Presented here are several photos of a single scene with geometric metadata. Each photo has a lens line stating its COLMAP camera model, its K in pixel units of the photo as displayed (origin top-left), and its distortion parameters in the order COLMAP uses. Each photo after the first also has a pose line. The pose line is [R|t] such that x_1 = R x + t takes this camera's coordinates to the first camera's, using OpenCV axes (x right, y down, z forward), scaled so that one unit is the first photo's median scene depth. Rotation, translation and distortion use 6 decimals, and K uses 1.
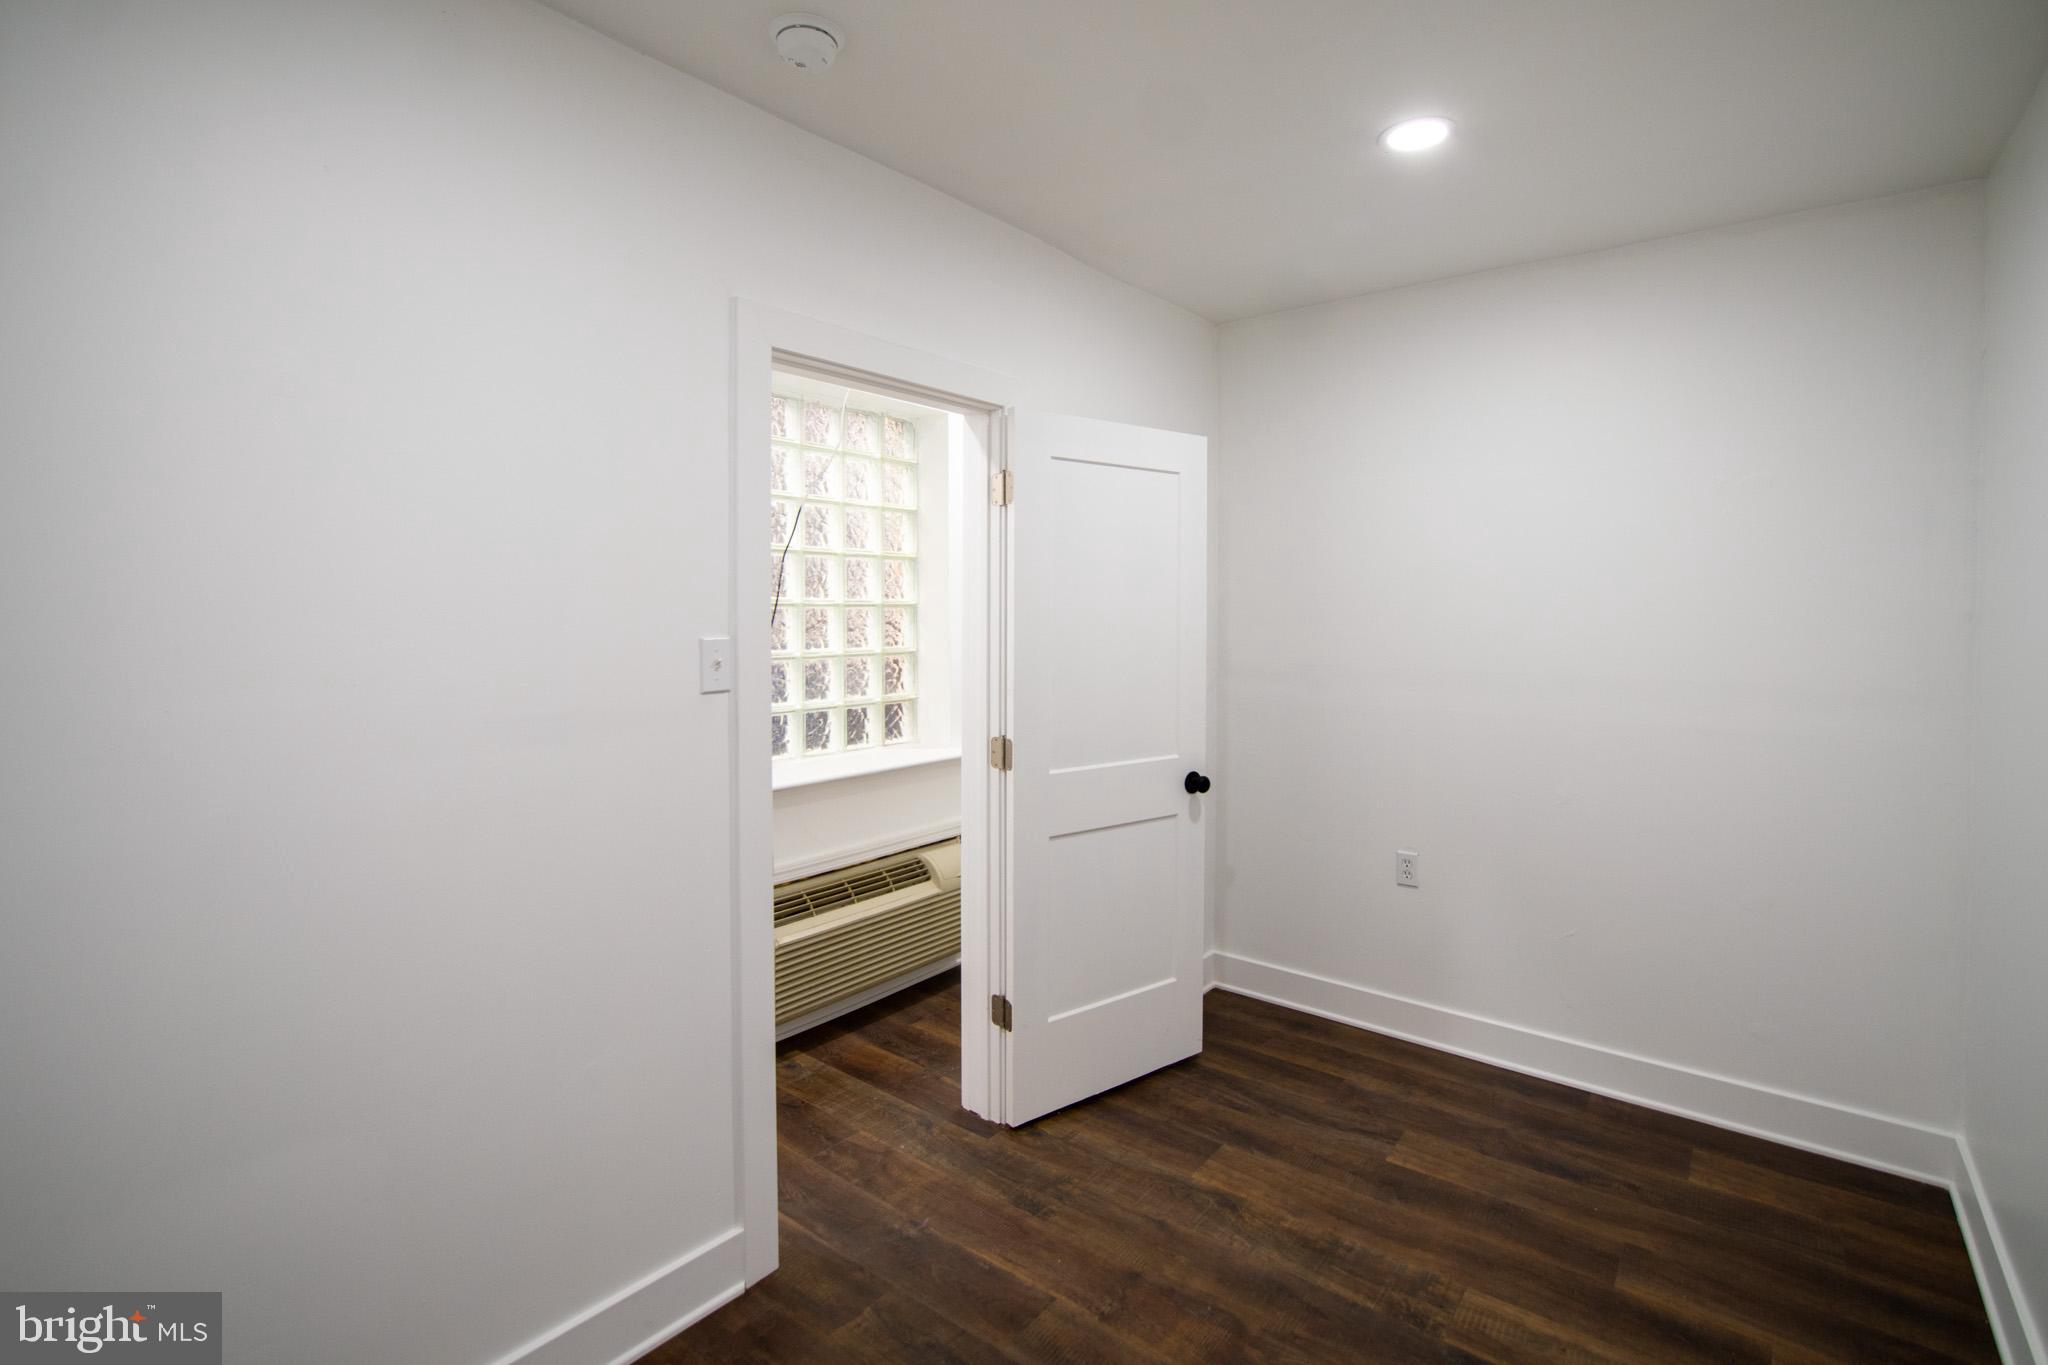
lens RADIAL K [[939.1, 0, 1035.9], [0, 939.1, 605.2], [0, 0, 1]] dist [-0.032855, 0.005668]
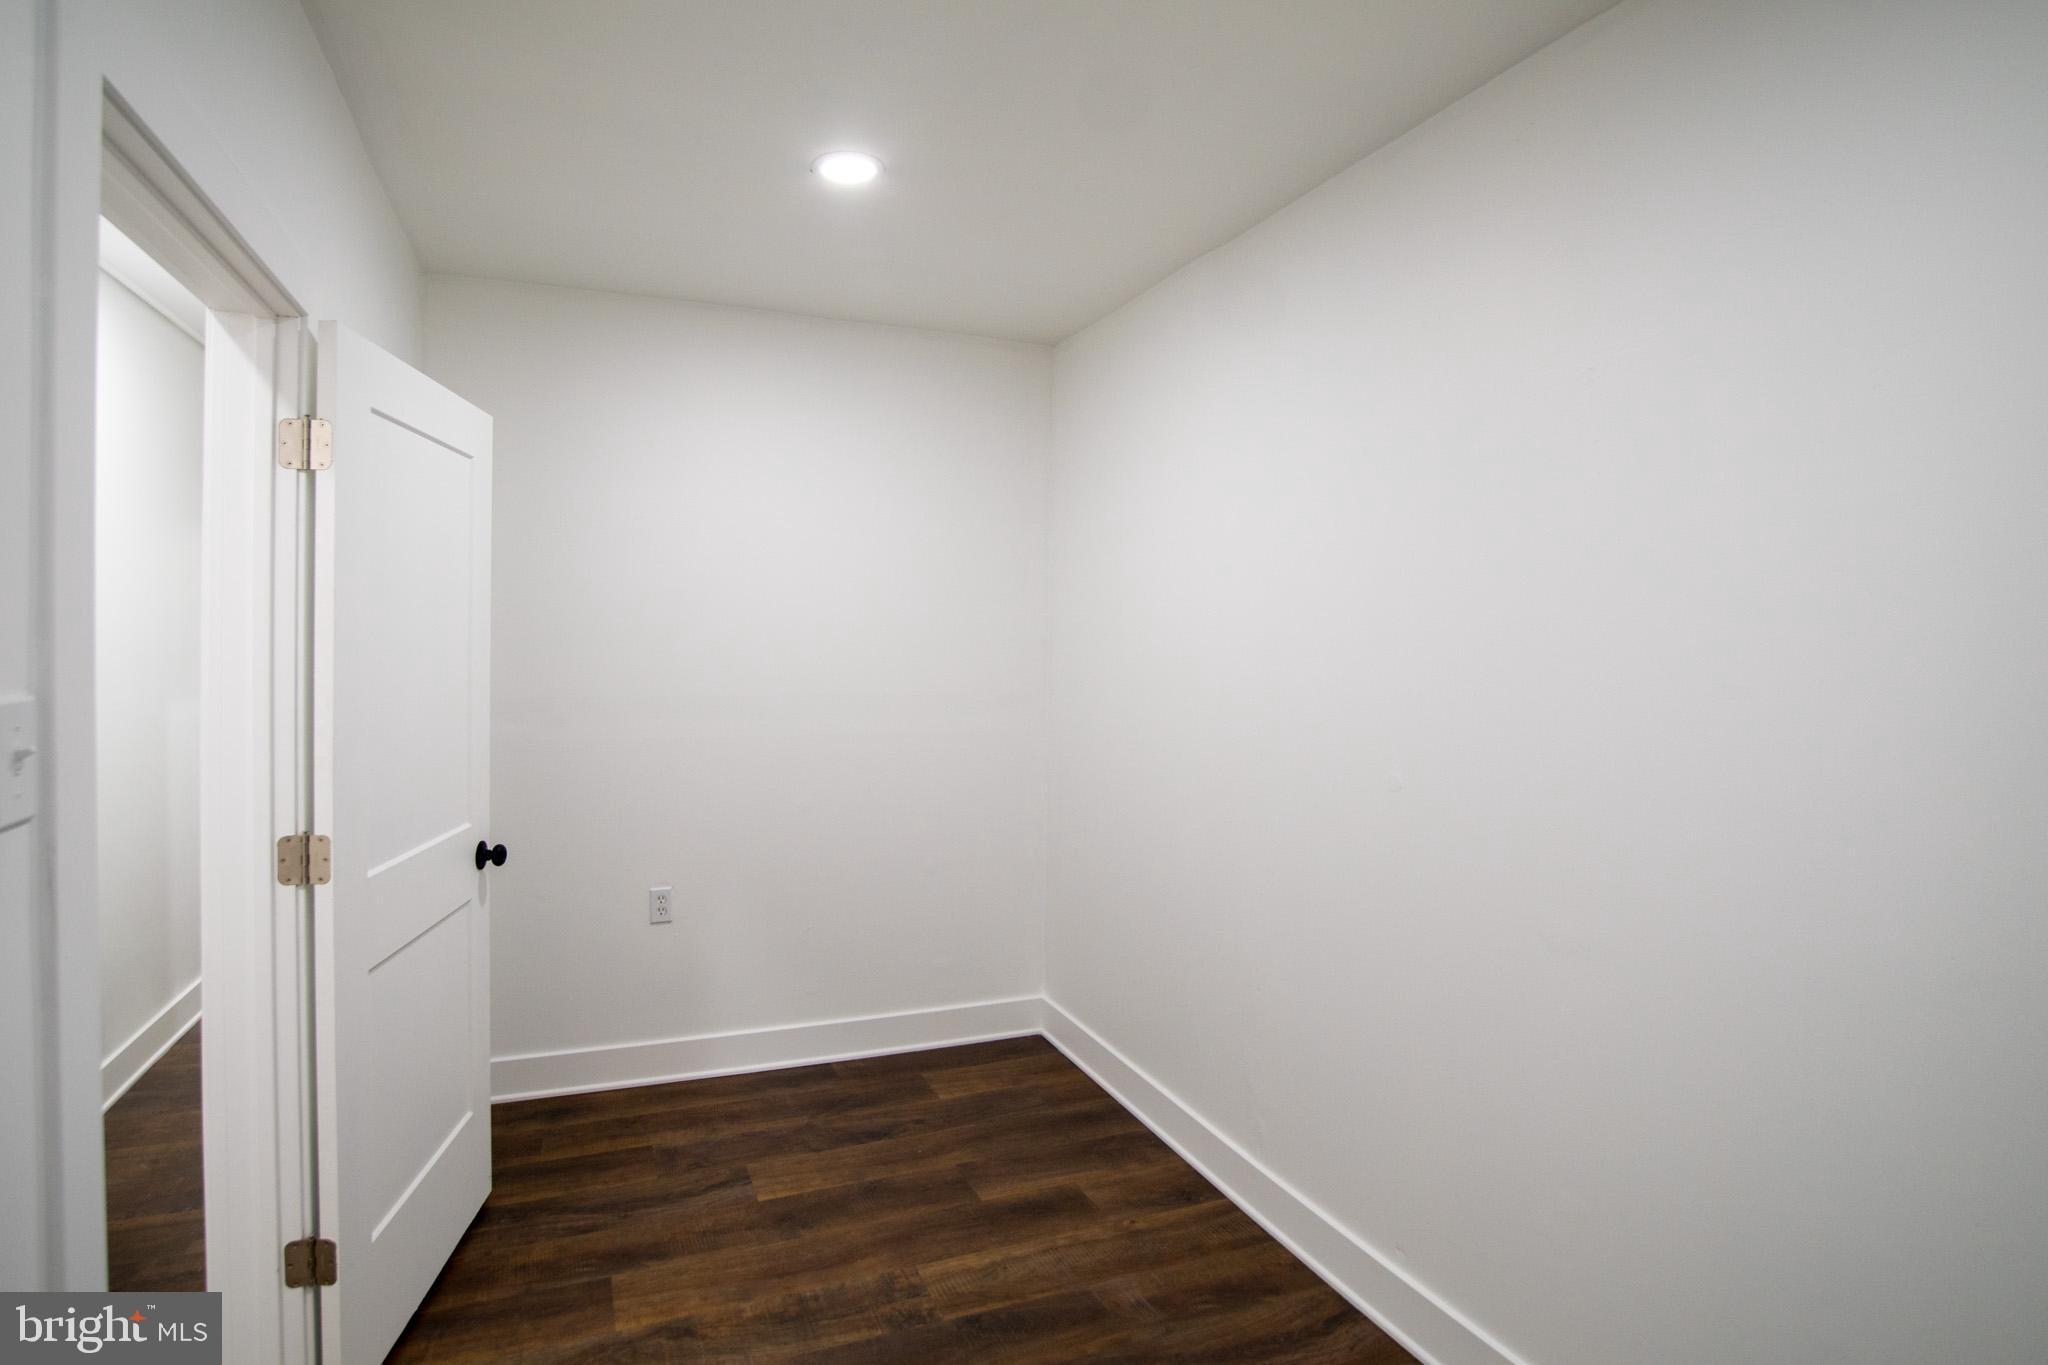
lens RADIAL K [[939.1, 0, 1001.8], [0, 939.1, 637.3], [0, 0, 1]] dist [-0.032855, 0.005668]
pose [[0.550775, -0.005389, 0.834636, -0.285065], [-0.000333, 0.999978, 0.006676, 0.002097], [-0.834654, -0.003955, 0.550761, 0.249782]]
